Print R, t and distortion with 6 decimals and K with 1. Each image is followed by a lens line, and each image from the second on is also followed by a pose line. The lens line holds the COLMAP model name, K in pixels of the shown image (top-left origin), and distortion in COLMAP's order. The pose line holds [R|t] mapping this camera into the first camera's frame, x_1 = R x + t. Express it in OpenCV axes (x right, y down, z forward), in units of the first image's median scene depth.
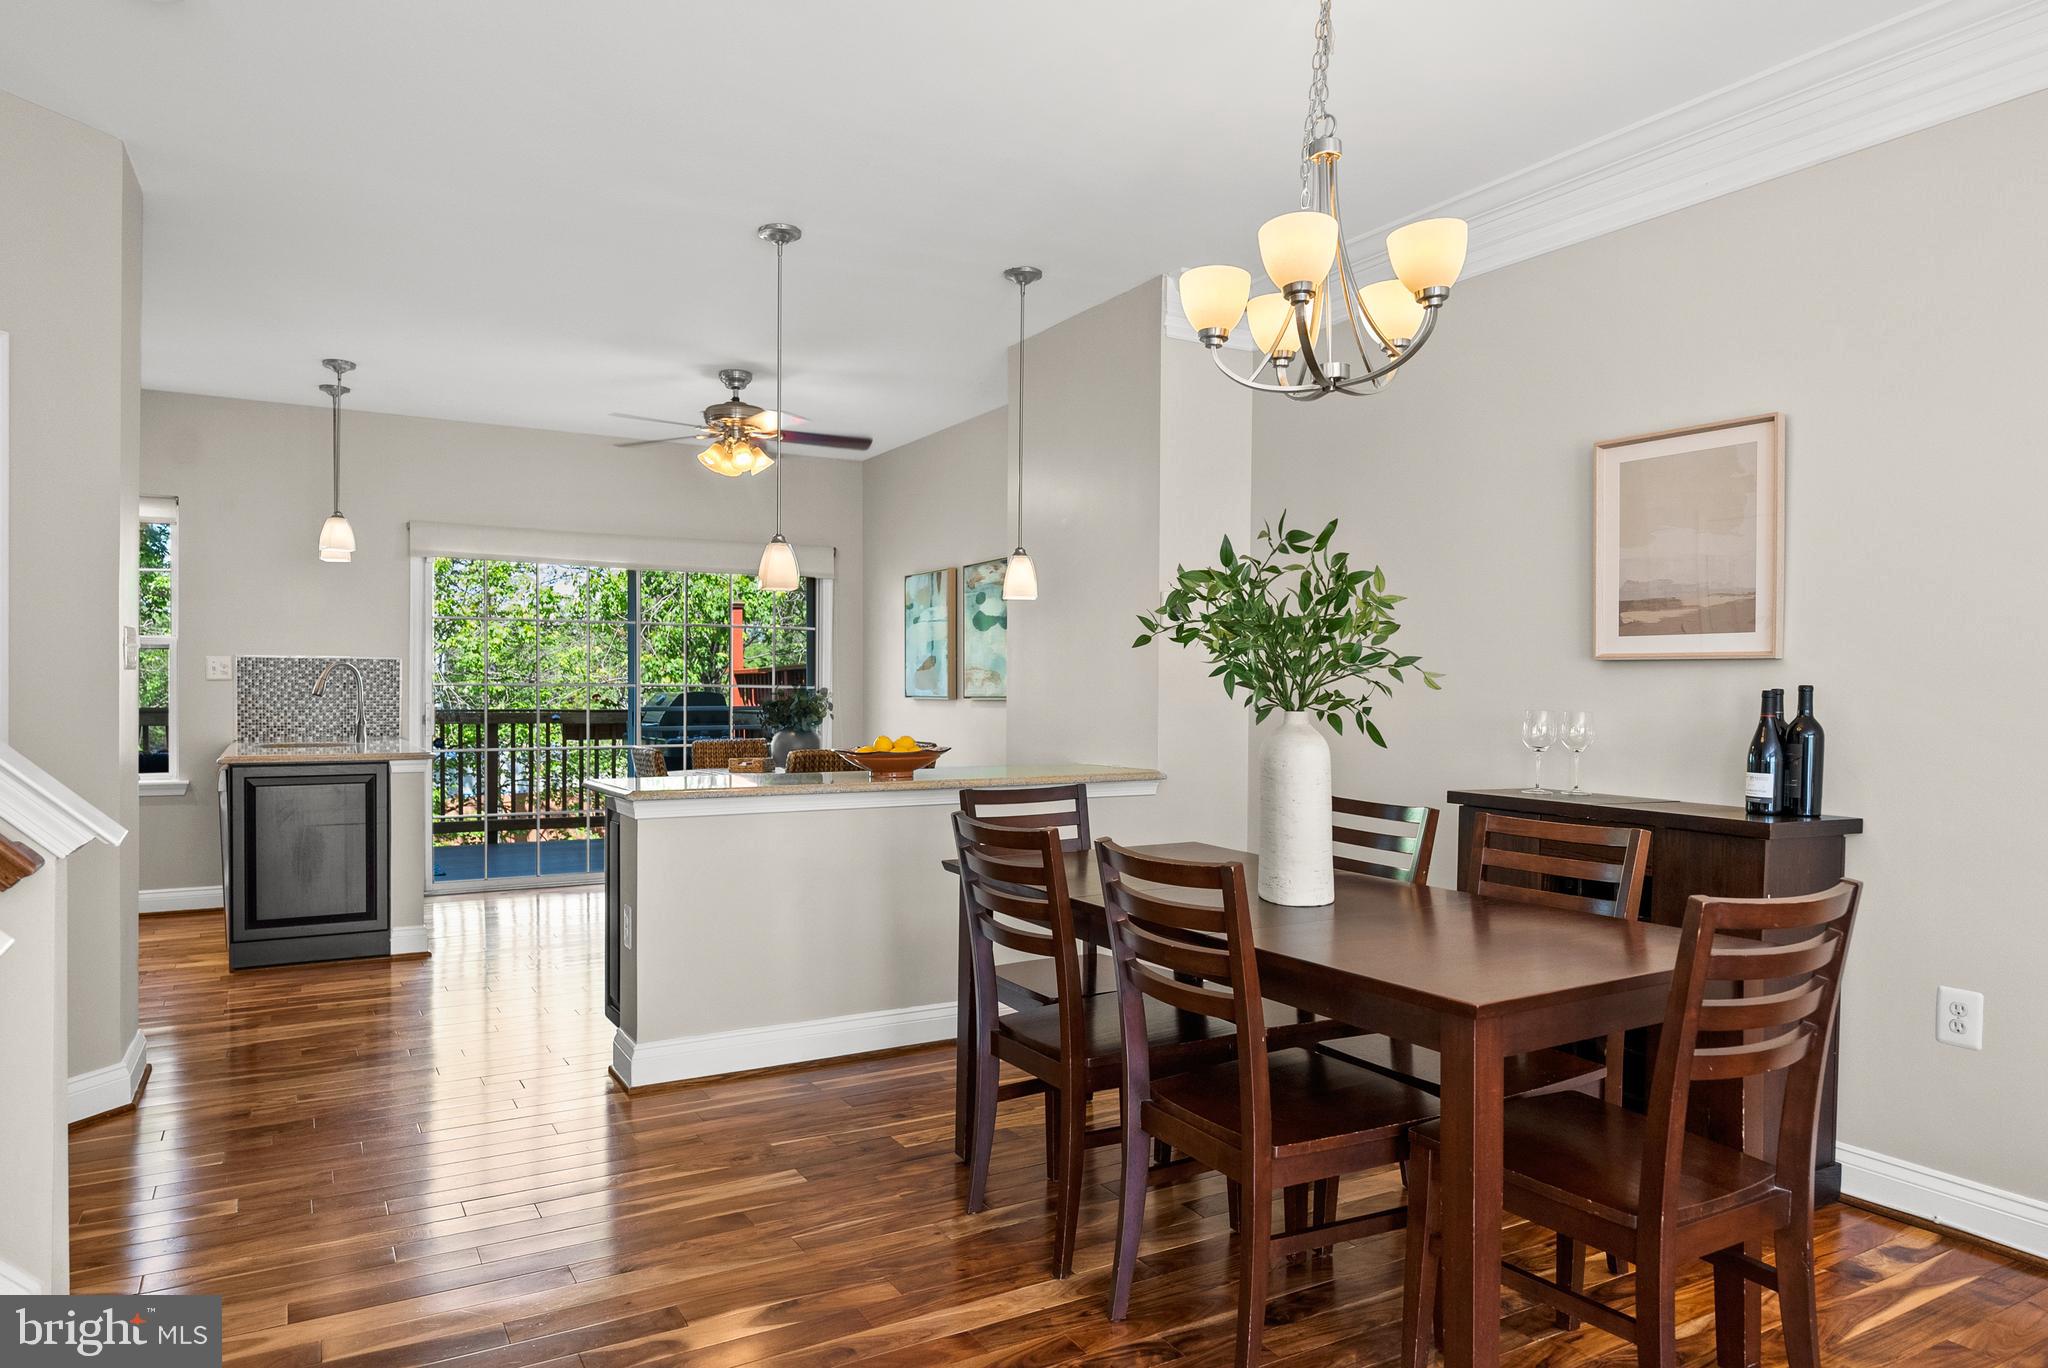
lens RADIAL K [[1290.1, 0, 1025.3], [0, 1290.1, 700.0], [0, 0, 1]] dist [-0.000680, 0.000074]
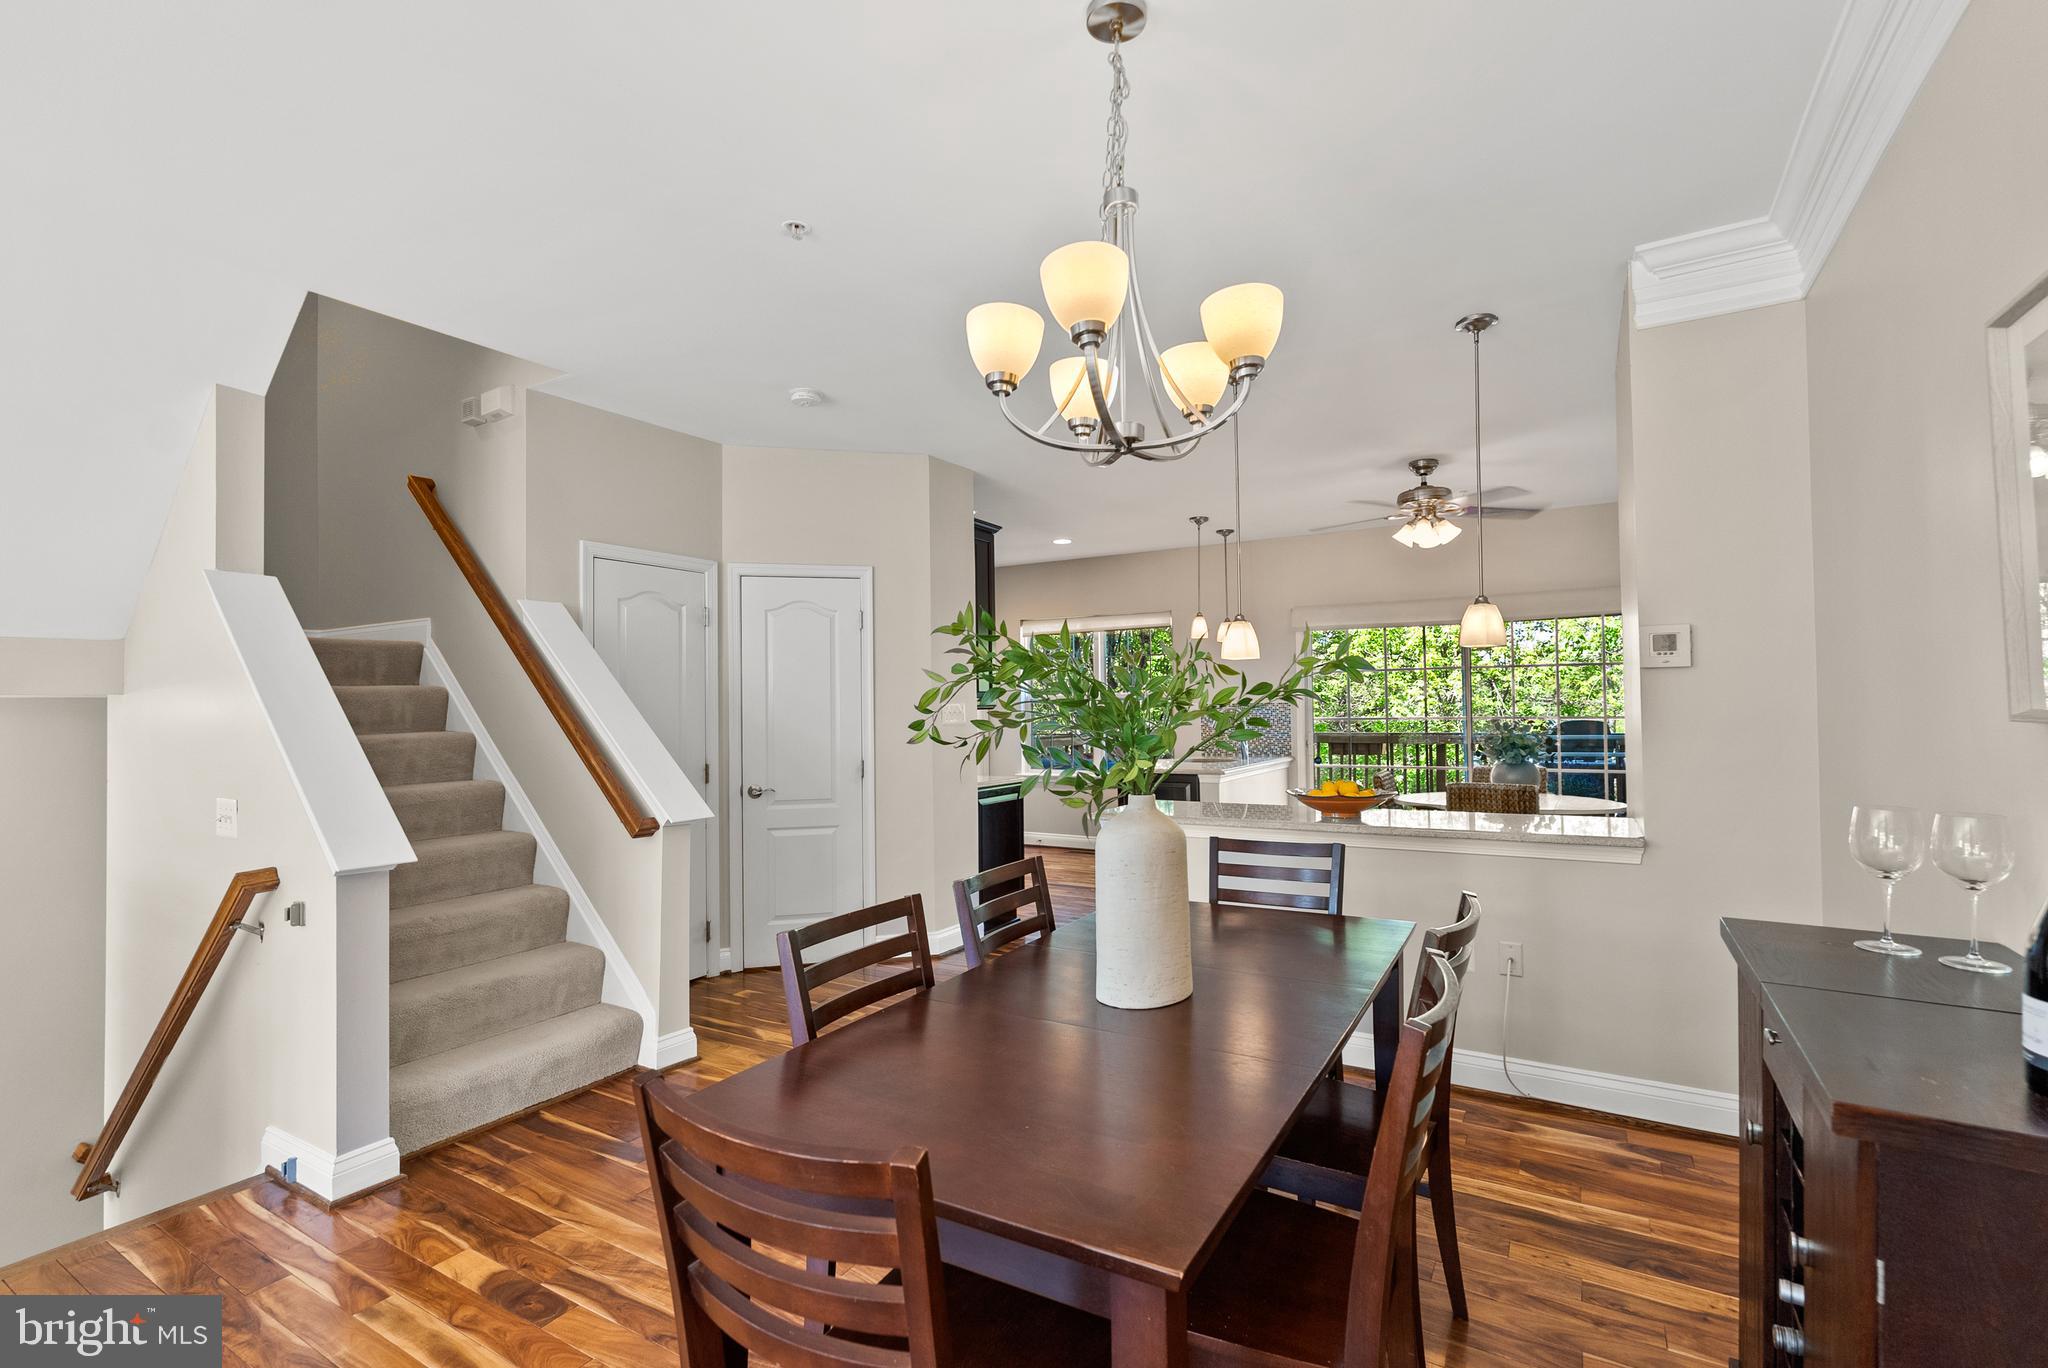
lens RADIAL K [[927.0, 0, 1026.1], [0, 927.0, 687.7], [0, 0, 1]] dist [-0.006341, 0.000075]
pose [[0.480940, -0.027955, -0.876308, 0.339245], [0.004969, 0.999562, -0.029160, -0.023234], [0.876739, 0.009670, 0.480868, 0.274939]]
